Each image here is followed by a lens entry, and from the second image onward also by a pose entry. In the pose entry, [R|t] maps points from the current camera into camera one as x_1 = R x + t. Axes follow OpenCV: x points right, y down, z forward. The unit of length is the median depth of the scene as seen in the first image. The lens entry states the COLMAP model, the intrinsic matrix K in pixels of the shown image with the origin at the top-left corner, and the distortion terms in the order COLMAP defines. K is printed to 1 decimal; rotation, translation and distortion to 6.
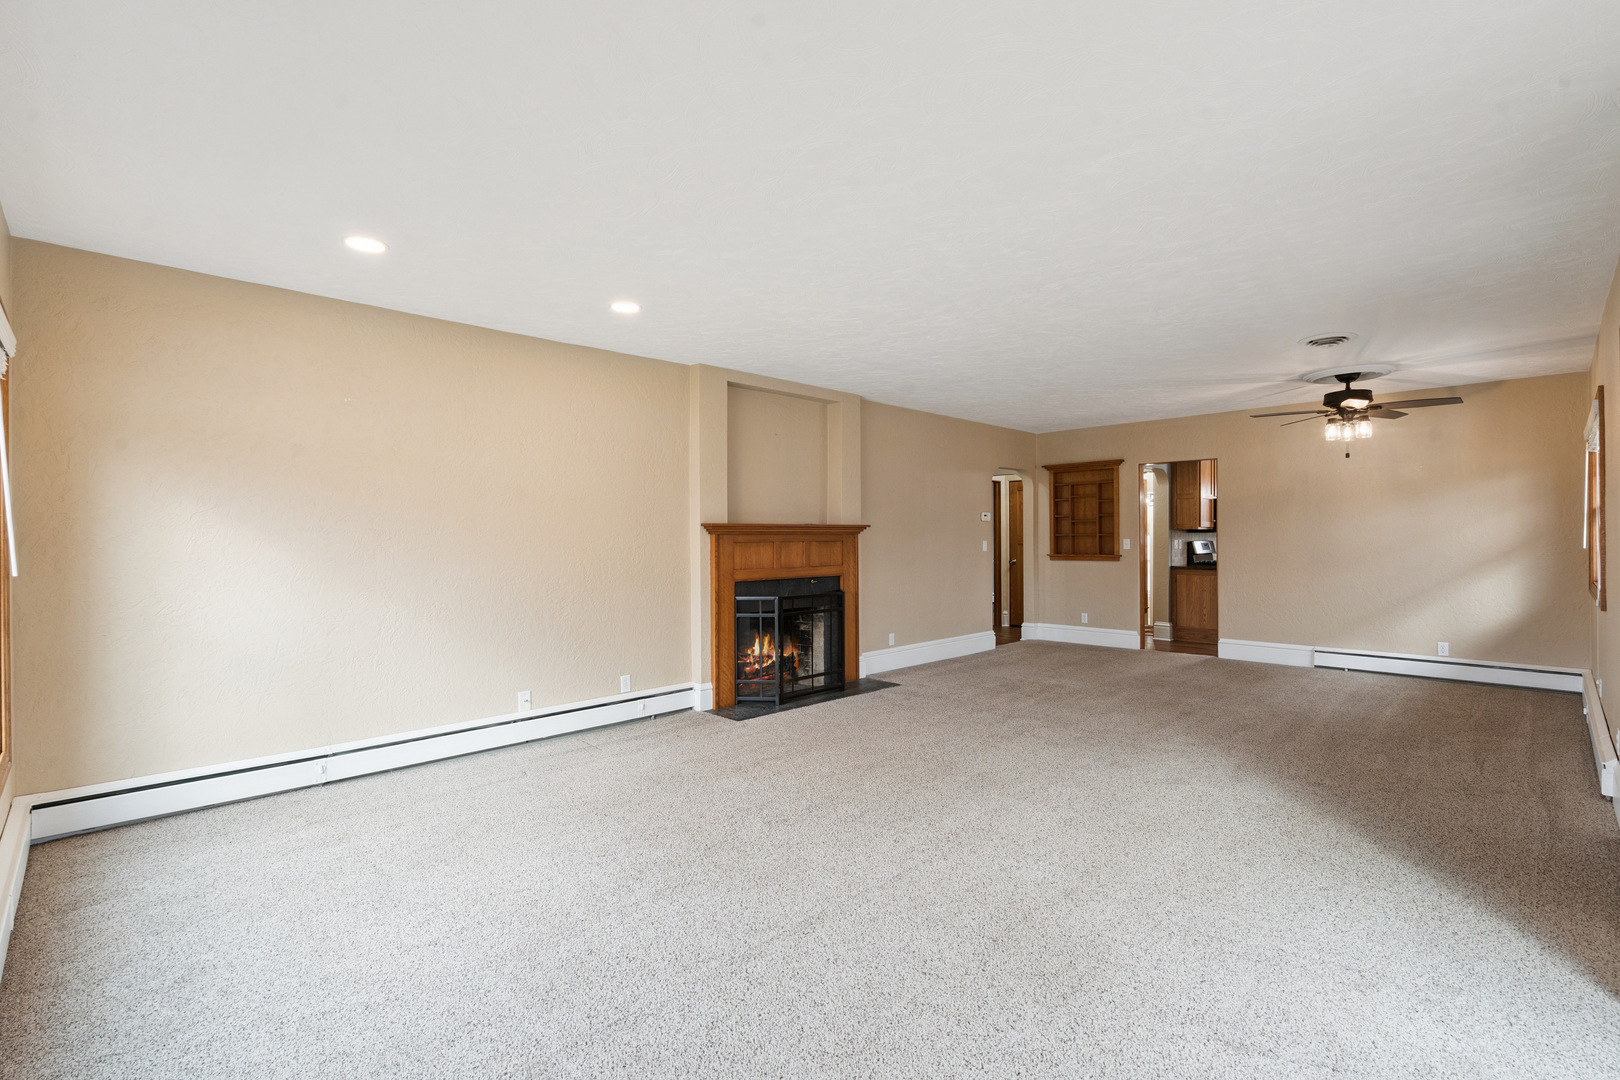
lens RADIAL K [[733.1, 0, 812.2], [0, 733.1, 528.9], [0, 0, 1]] dist [-0.001647, -0.000133]
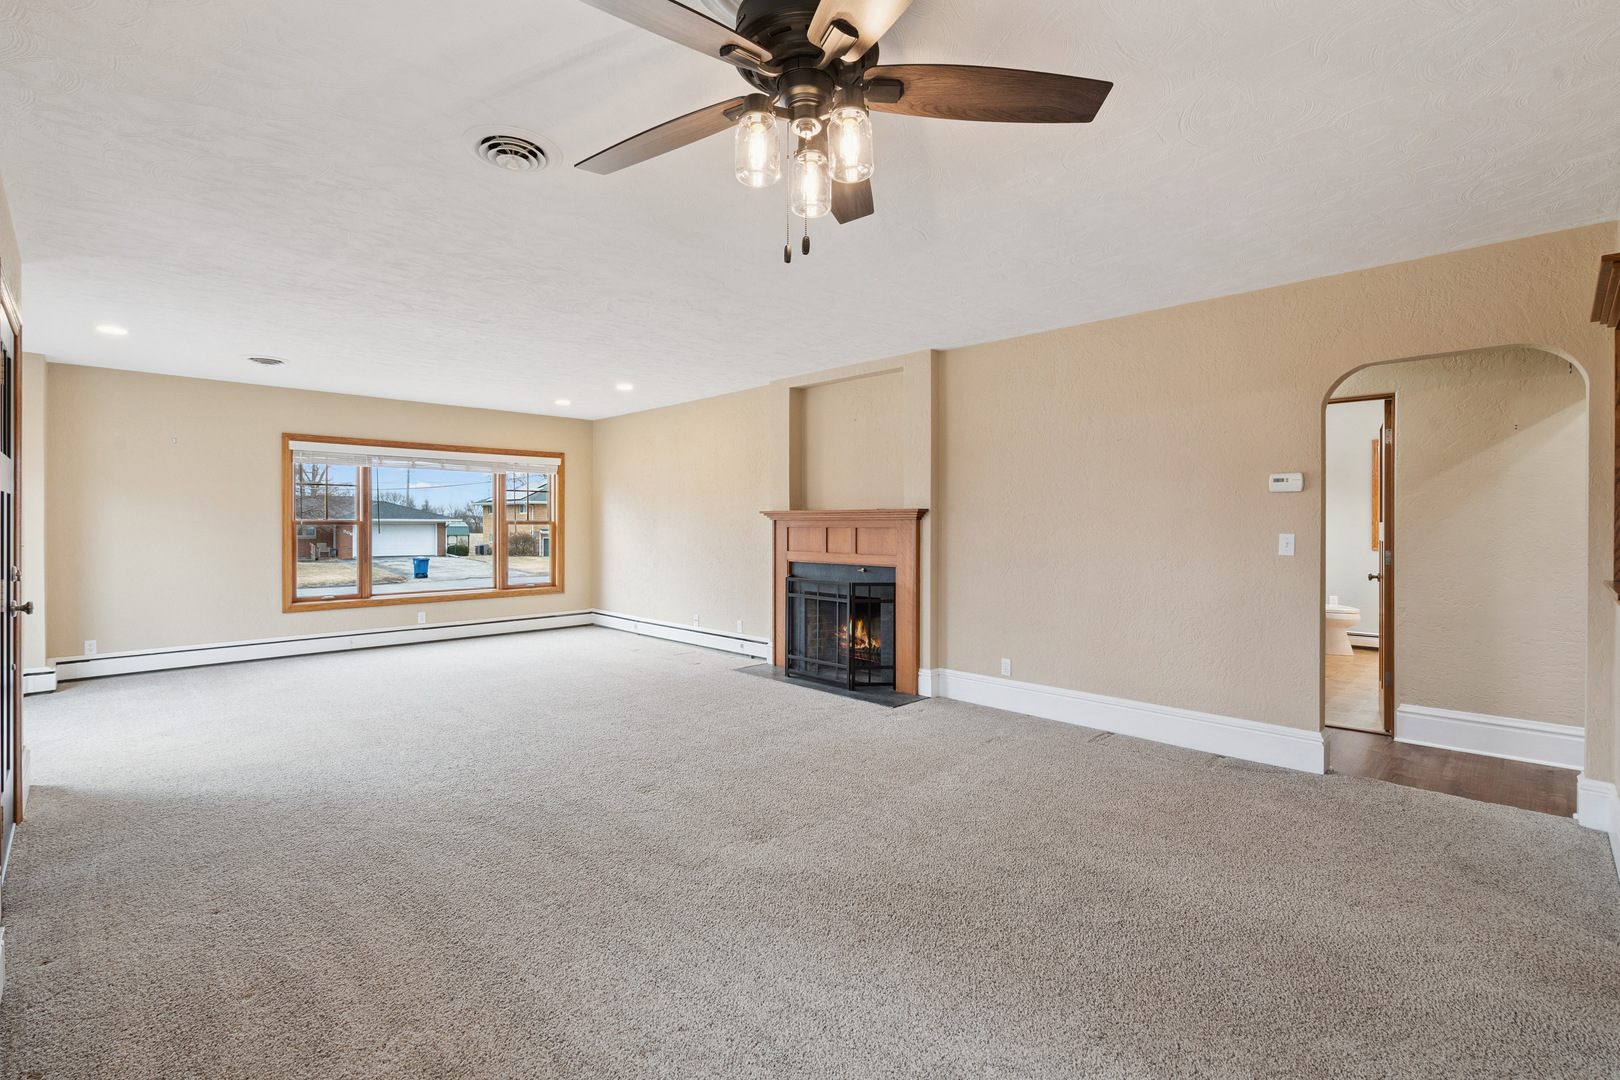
lens RADIAL K [[733.1, 0, 812.2], [0, 733.1, 528.9], [0, 0, 1]] dist [-0.001647, -0.000133]
pose [[-0.000955, 0.013234, -0.999912, 0.950839], [0.007298, 0.999886, 0.013227, 0.005822], [0.999973, -0.007284, -0.001052, 0.936377]]
